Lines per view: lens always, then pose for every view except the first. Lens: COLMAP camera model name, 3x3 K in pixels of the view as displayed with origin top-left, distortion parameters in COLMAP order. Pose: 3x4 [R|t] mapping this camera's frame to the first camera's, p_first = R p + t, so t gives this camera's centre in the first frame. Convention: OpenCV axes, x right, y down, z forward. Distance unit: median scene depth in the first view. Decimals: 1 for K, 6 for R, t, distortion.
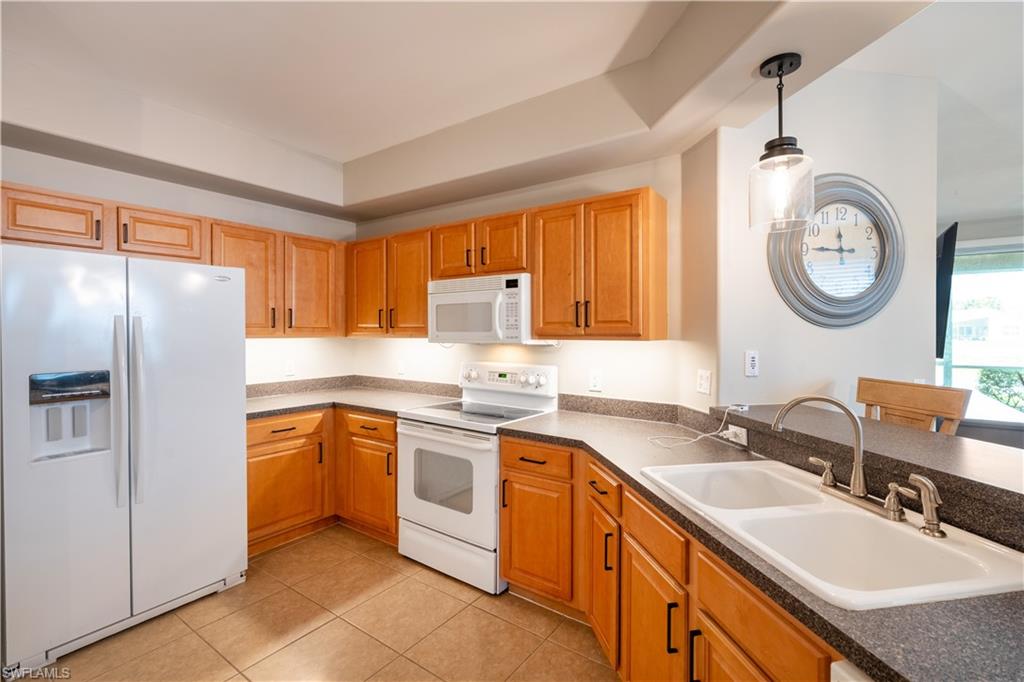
lens RADIAL K [[462.5, 0, 510.6], [0, 462.5, 332.9], [0, 0, 1]] dist [-0.008270, -0.000130]
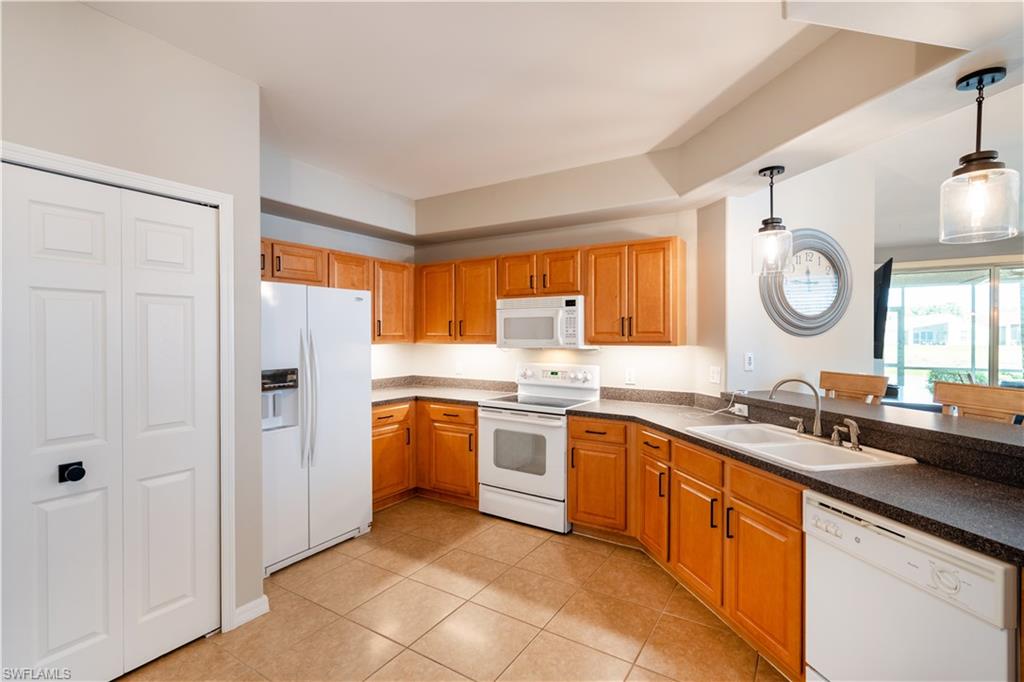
lens RADIAL K [[462.5, 0, 518.3], [0, 462.5, 337.0], [0, 0, 1]] dist [-0.008270, -0.000130]
pose [[0.998600, -0.000559, 0.052885, -0.239215], [0.000689, 0.999997, -0.002436, -0.006729], [-0.052883, 0.002469, 0.998598, -0.349169]]
